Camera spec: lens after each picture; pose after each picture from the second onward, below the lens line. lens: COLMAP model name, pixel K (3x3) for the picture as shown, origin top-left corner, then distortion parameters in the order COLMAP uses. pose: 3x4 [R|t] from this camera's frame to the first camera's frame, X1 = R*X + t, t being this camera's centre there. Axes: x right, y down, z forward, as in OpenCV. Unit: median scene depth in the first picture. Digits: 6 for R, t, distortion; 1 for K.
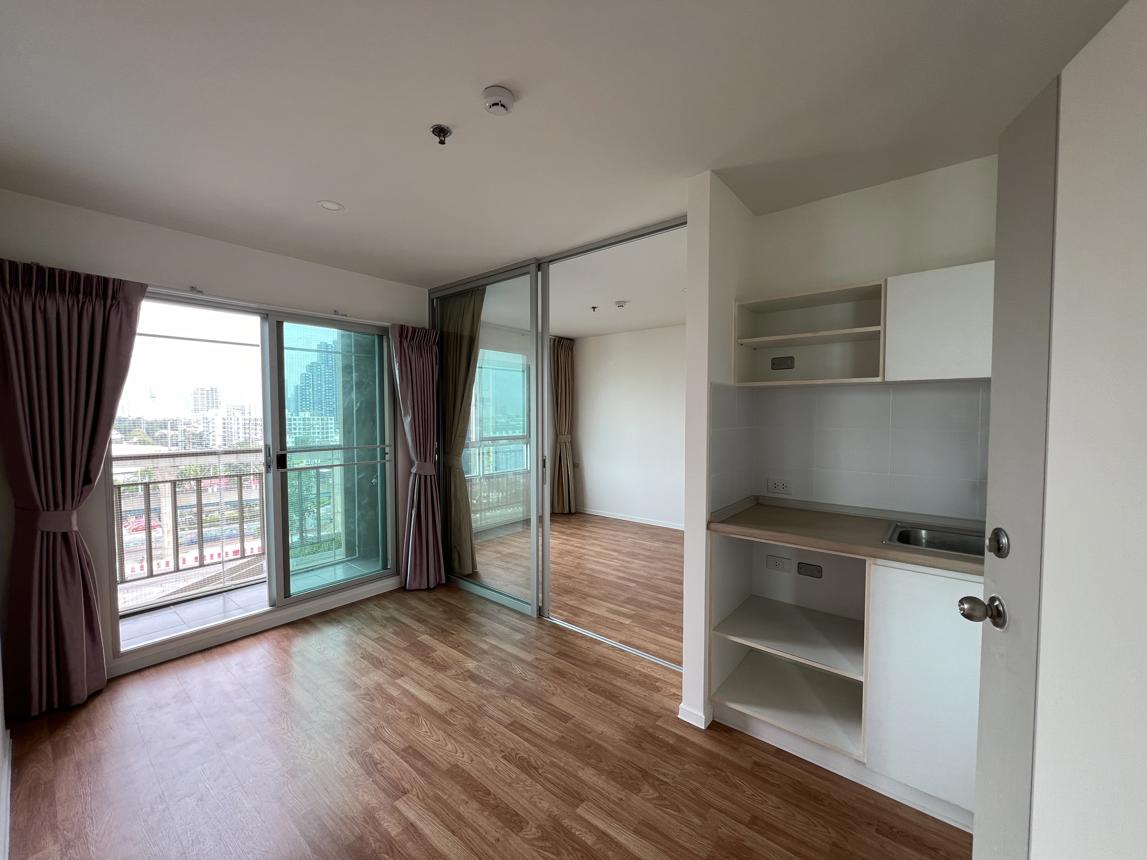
lens RADIAL K [[459.2, 0, 573.5], [0, 459.2, 430.0], [0, 0, 1]] dist [-0.001776, 0.000060]
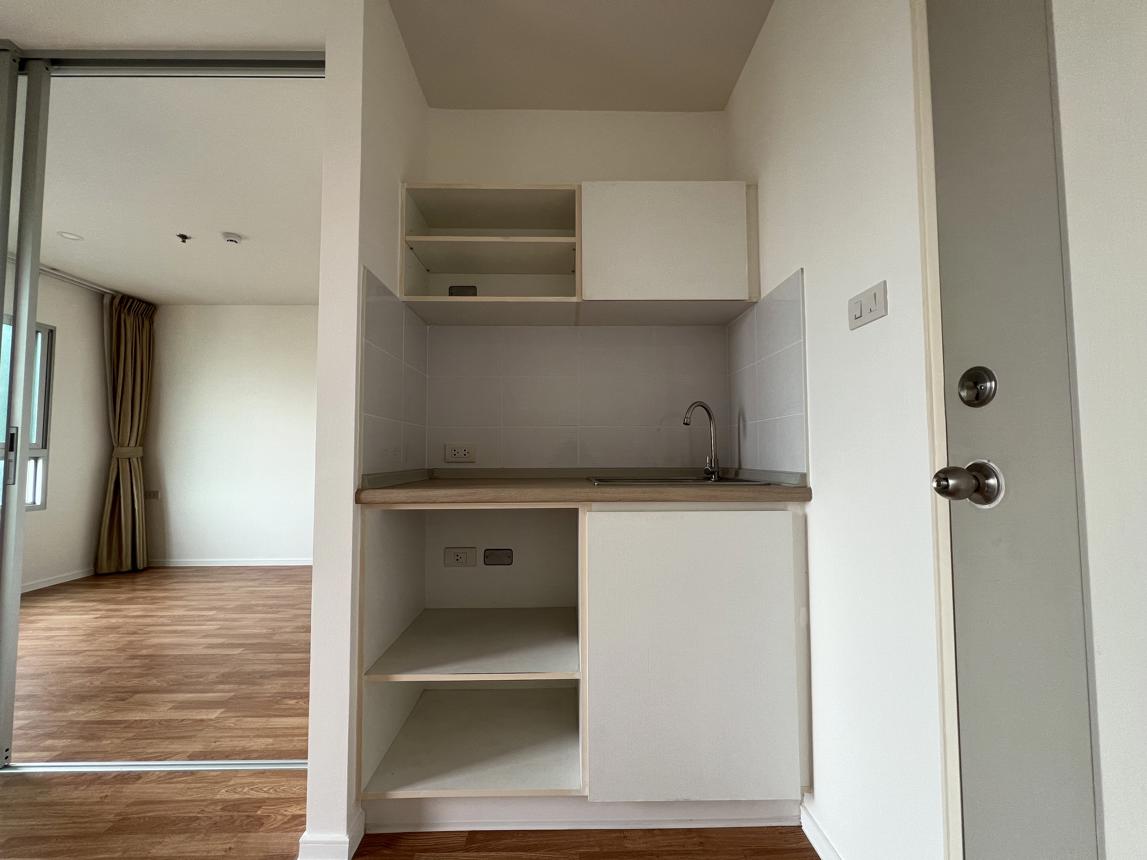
lens RADIAL K [[459.2, 0, 573.5], [0, 459.2, 430.0], [0, 0, 1]] dist [-0.001776, 0.000060]
pose [[0.760994, 0.029602, 0.648083, 0.074318], [0.029705, 0.996321, -0.080389, 0.114244], [-0.648078, 0.080426, 0.757315, 0.226700]]
